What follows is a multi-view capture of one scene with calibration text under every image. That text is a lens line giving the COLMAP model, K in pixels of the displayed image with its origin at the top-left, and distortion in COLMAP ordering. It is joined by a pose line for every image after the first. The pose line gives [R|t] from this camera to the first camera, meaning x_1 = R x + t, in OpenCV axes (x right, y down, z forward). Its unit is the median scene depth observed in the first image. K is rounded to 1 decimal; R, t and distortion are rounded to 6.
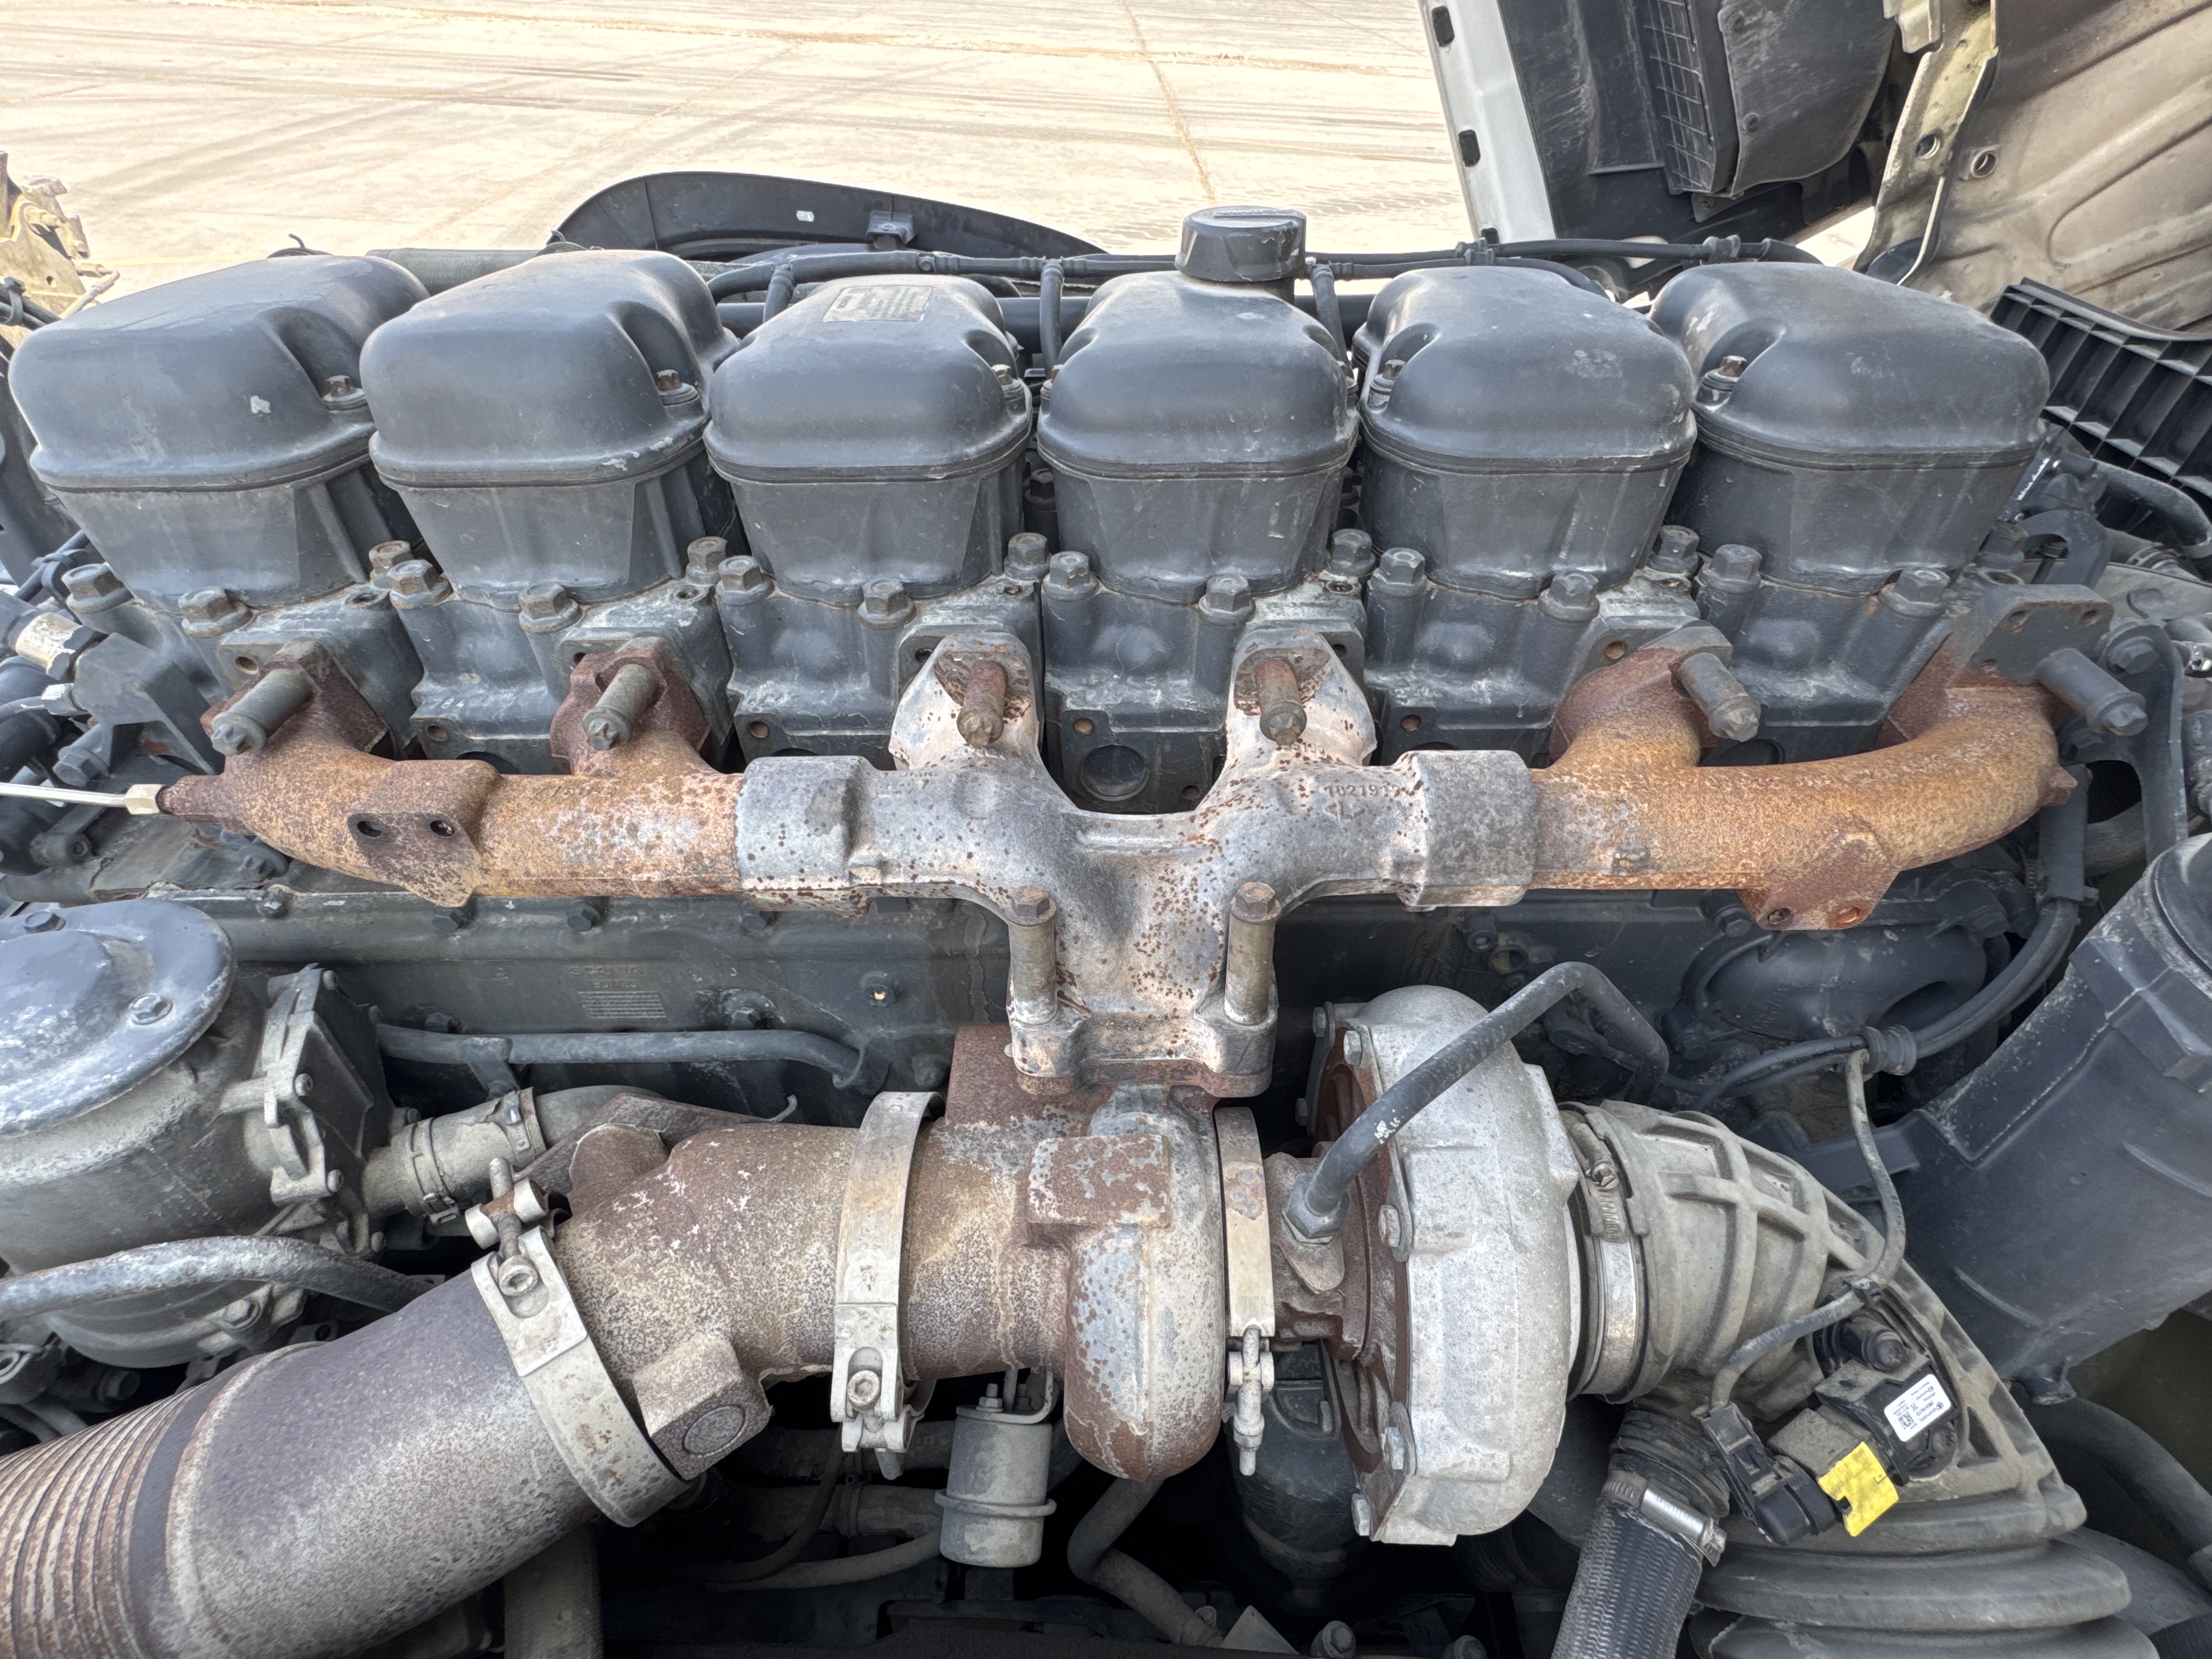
lens RADIAL K [[1038.7, 0, 1103.9], [0, 1038.7, 811.5], [0, 0, 1]] dist [-0.000490, -0.000515]
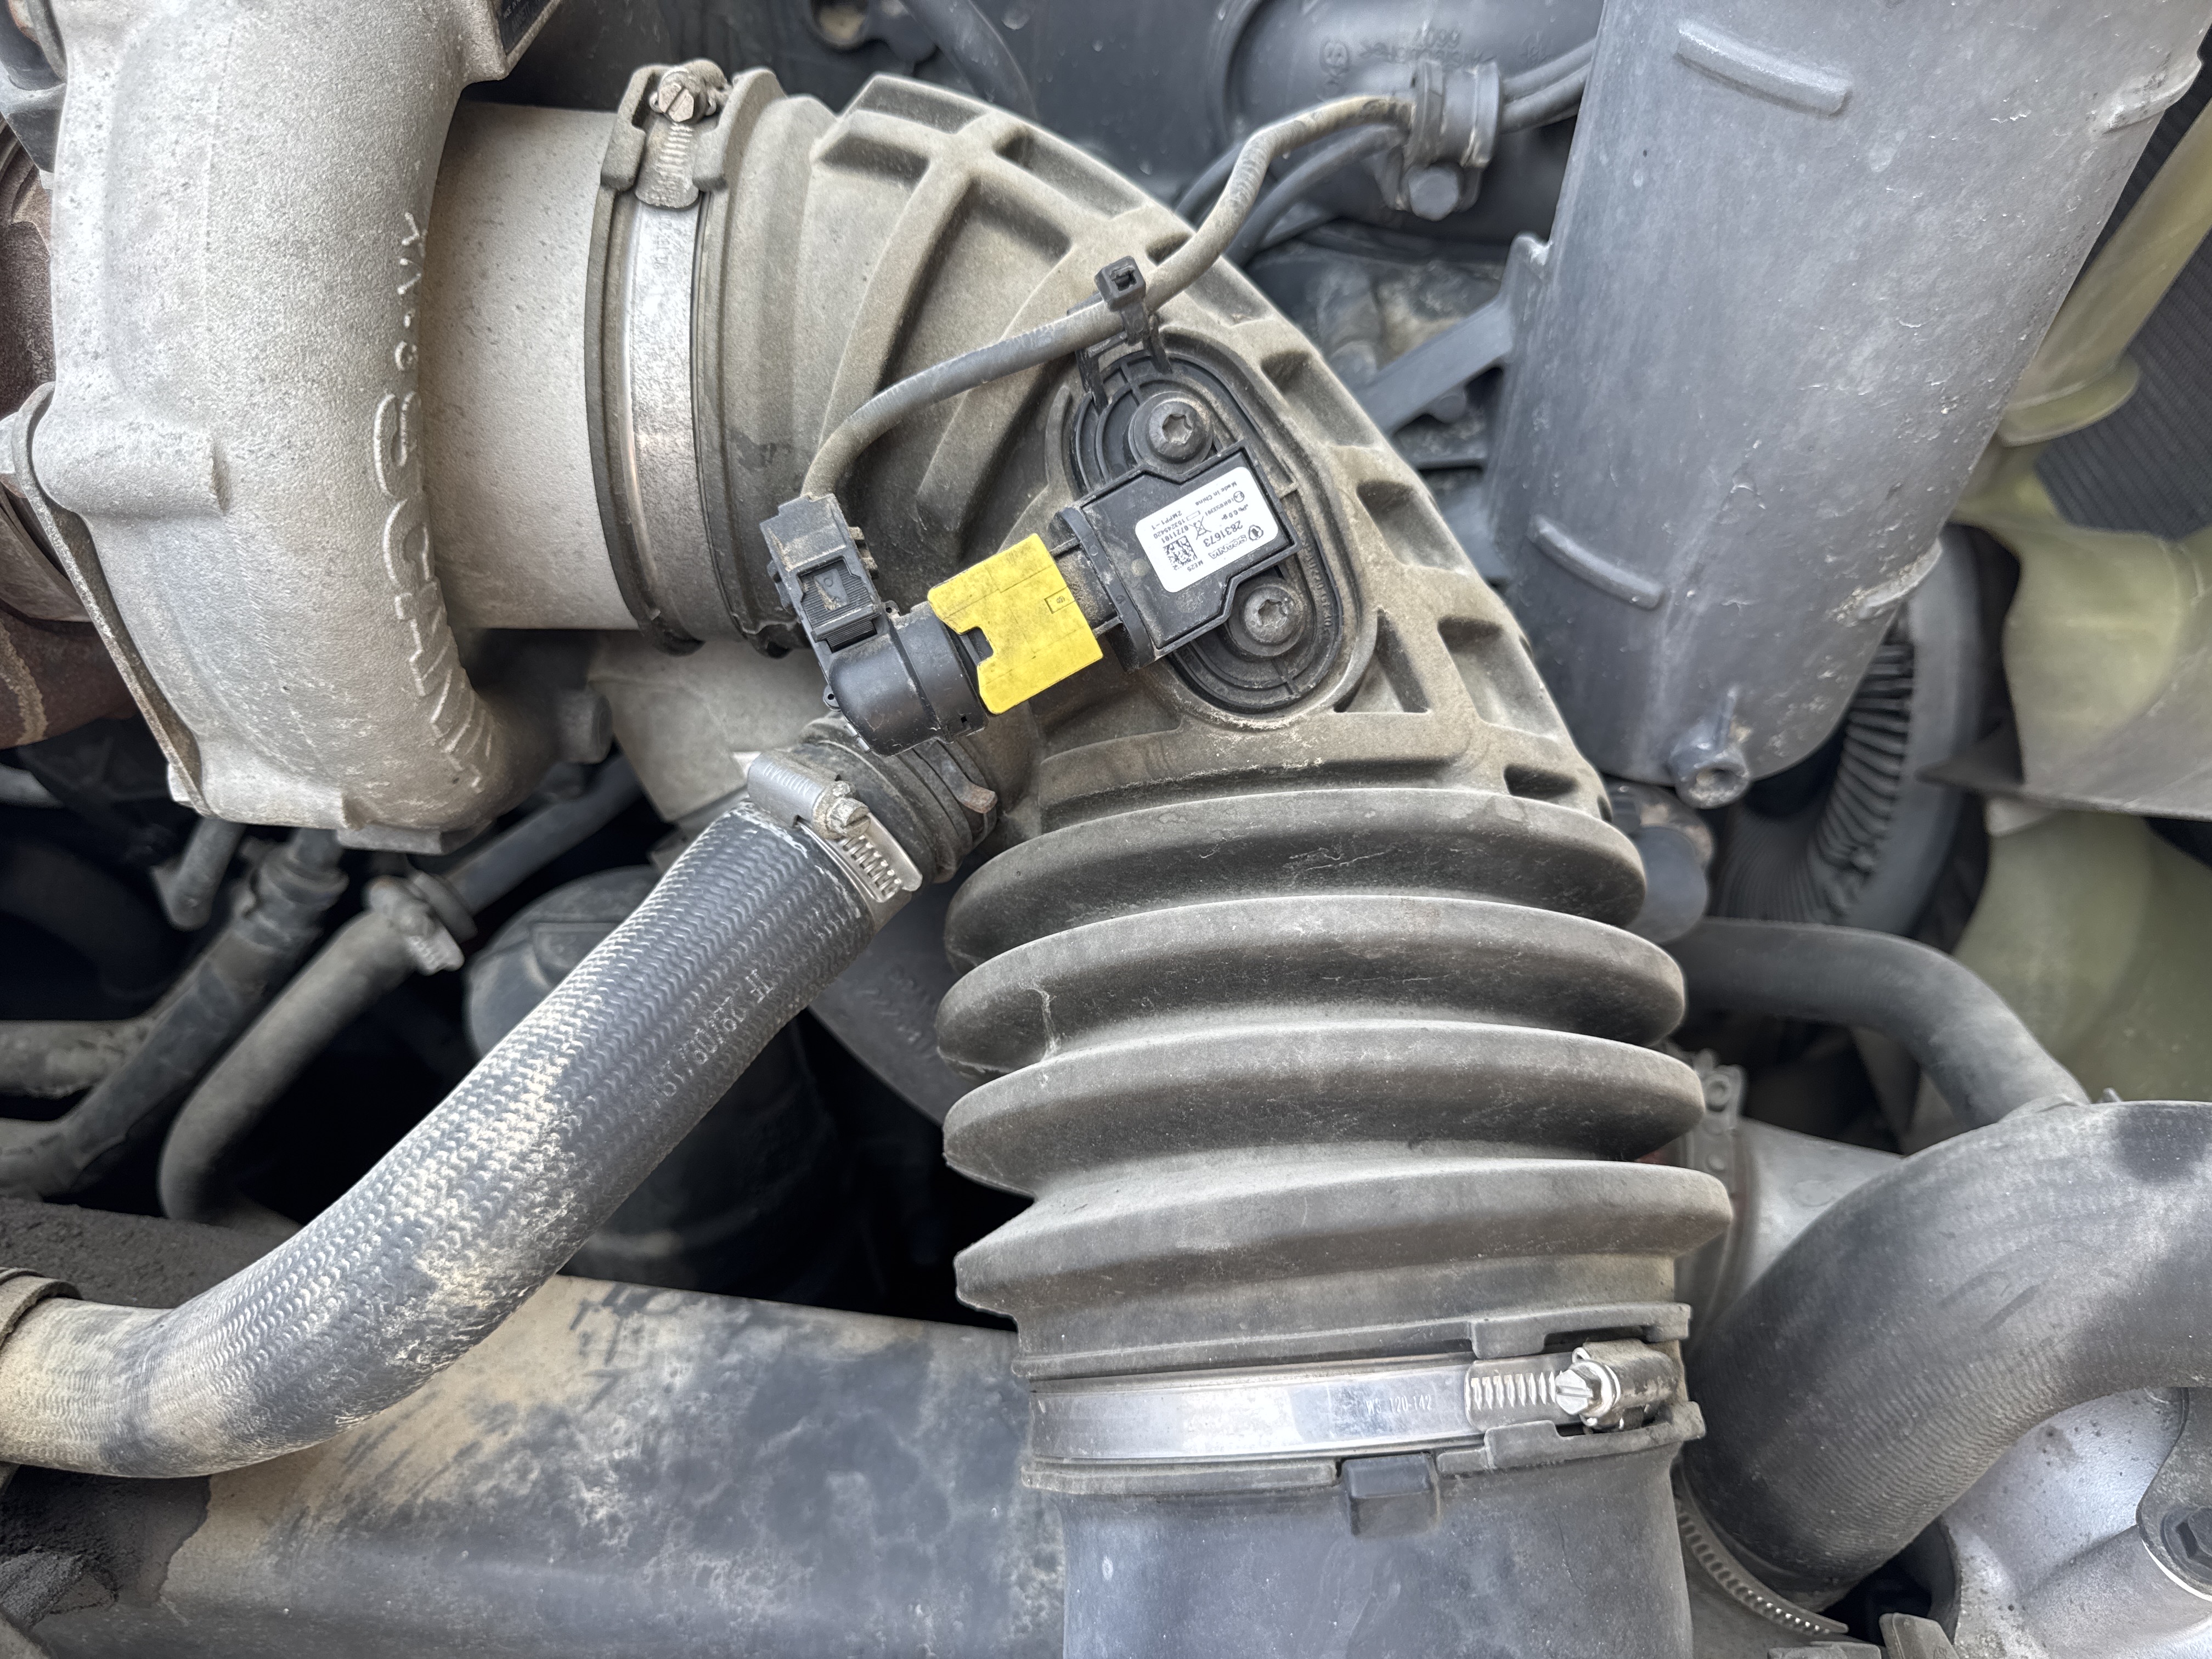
lens RADIAL K [[1606.9, 0, 1108.1], [0, 1606.9, 818.7], [0, 0, 1]] dist [0.015688, -0.042830]
pose [[0.998590, 0.052654, 0.006815, 0.697214], [-0.053035, 0.995258, 0.081544, 0.615233], [-0.002489, -0.081791, 0.996646, 0.210041]]
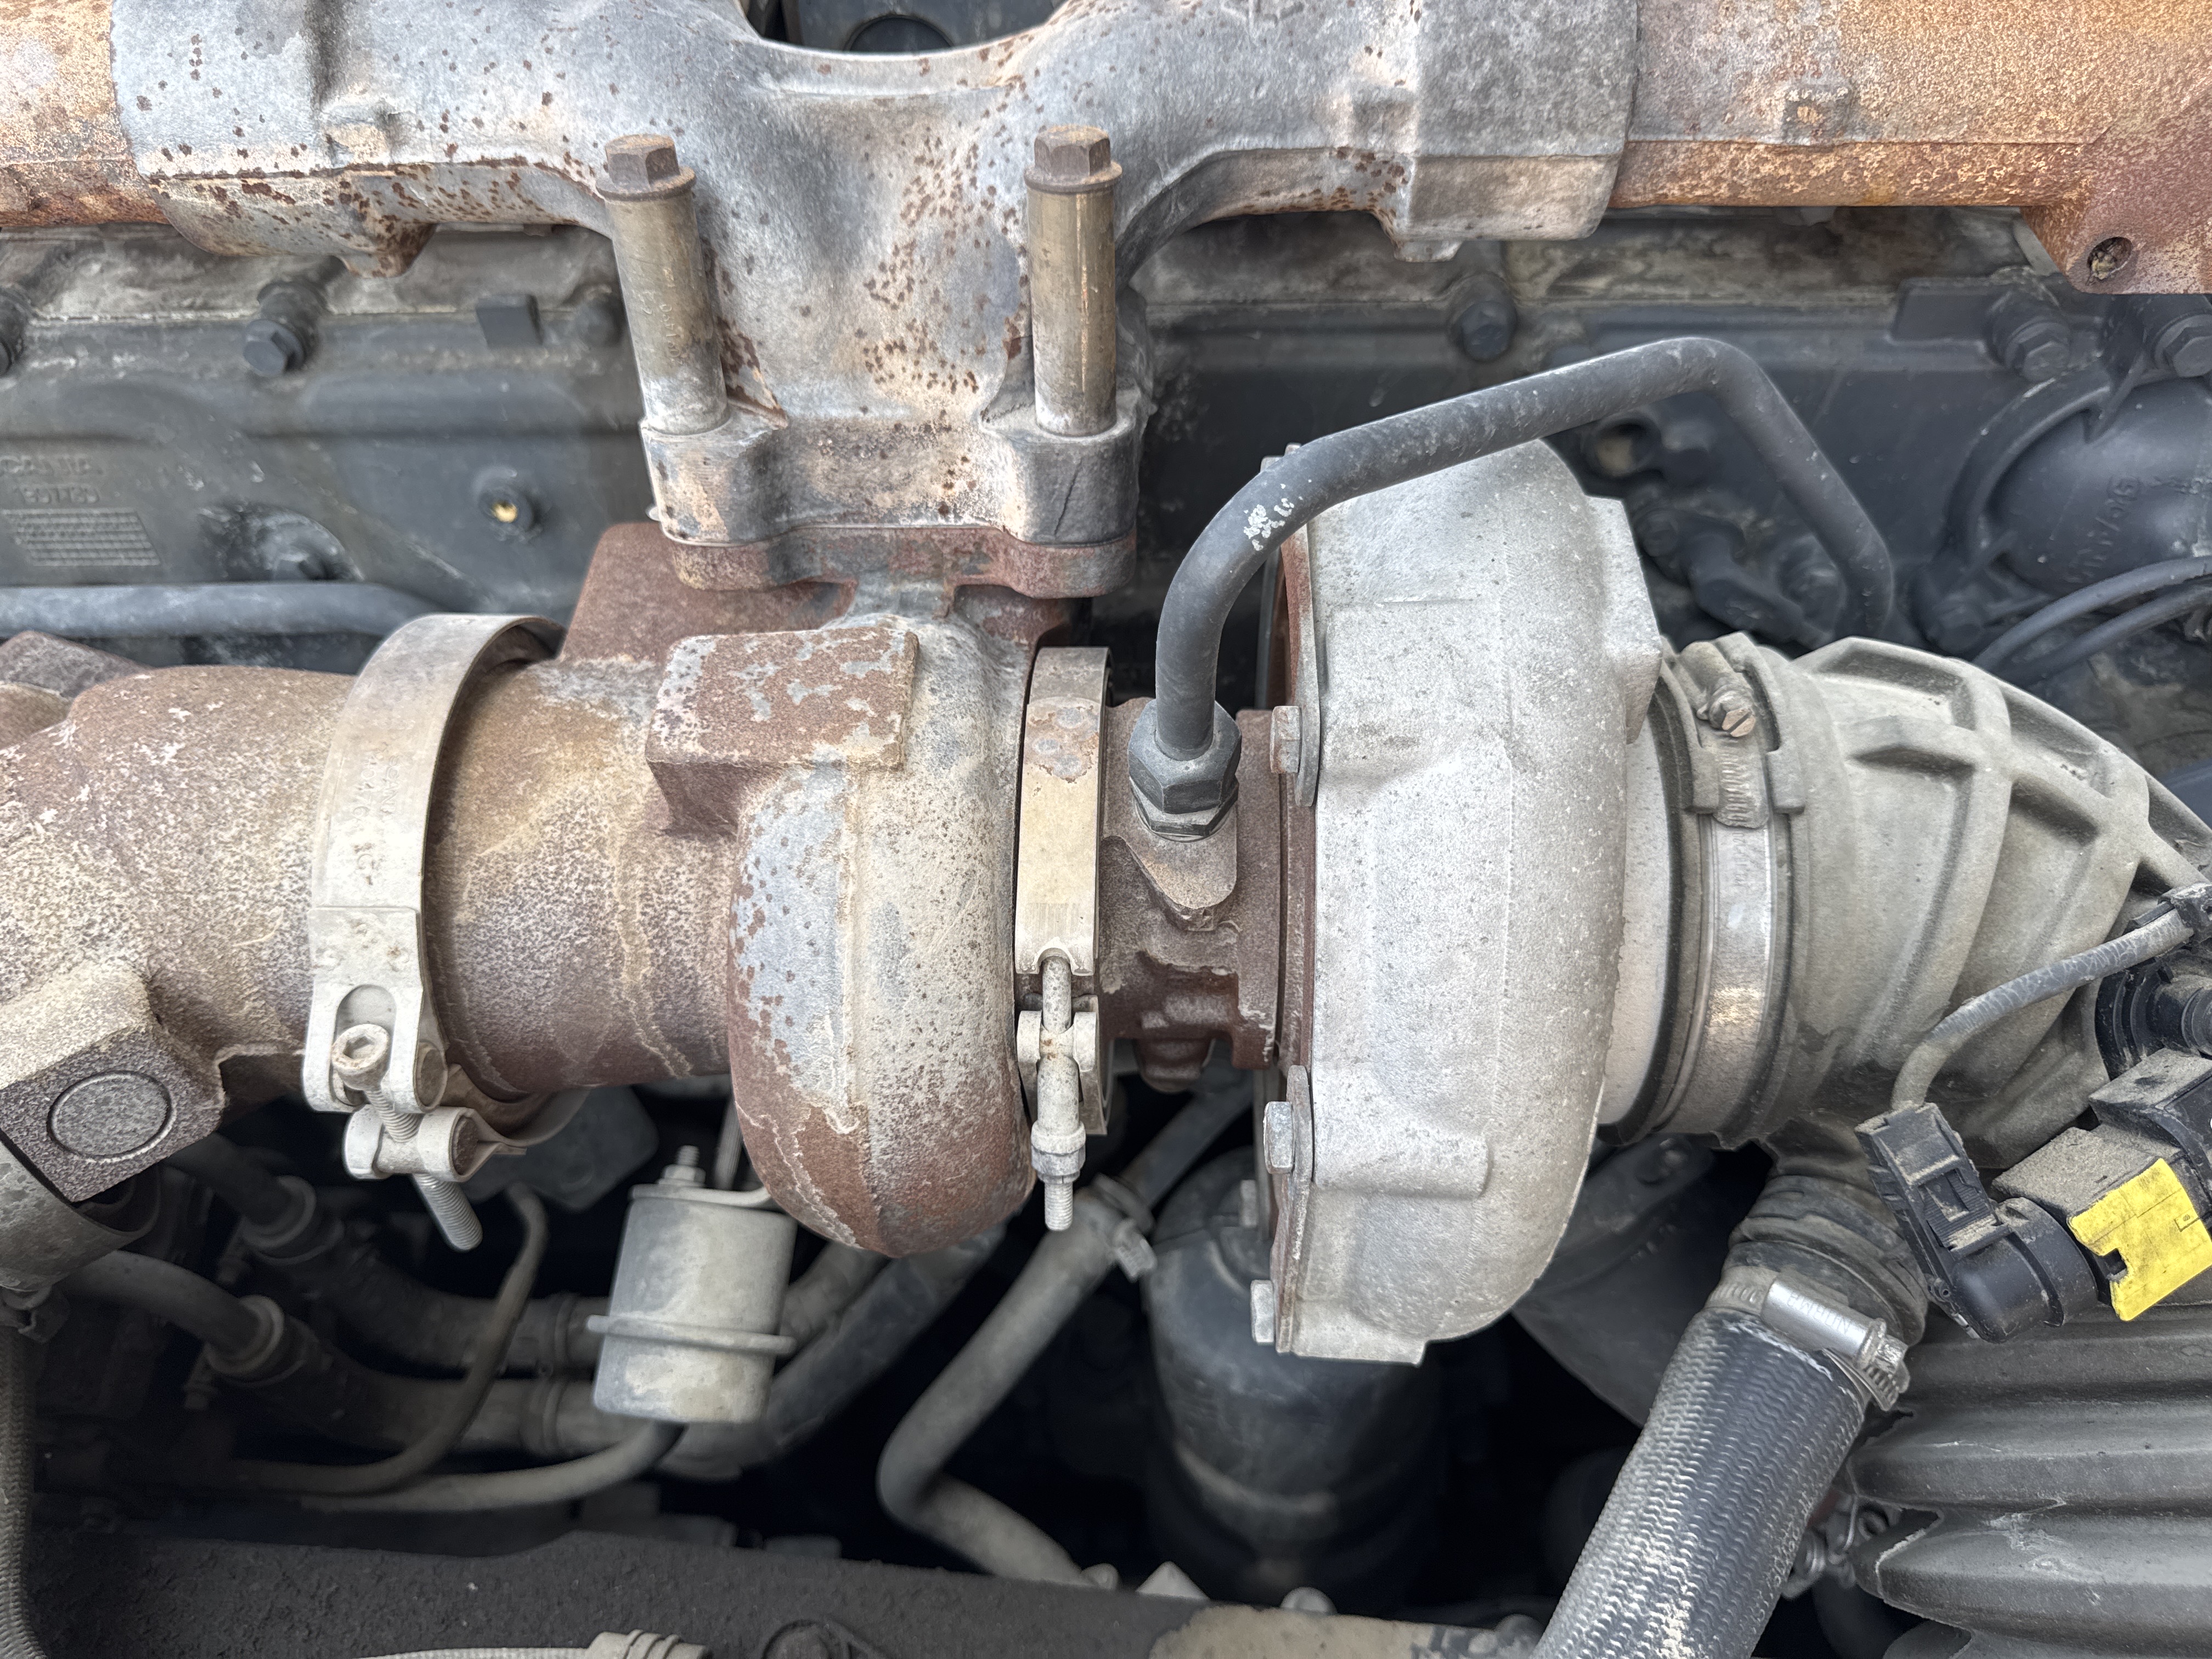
lens RADIAL K [[1606.9, 0, 1103.1], [0, 1606.9, 816.9], [0, 0, 1]] dist [0.015688, -0.042830]
pose [[0.999330, 0.014644, -0.033538, 0.186467], [-0.010280, 0.991876, 0.126791, 0.299471], [0.035123, -0.126361, 0.991362, 0.157864]]
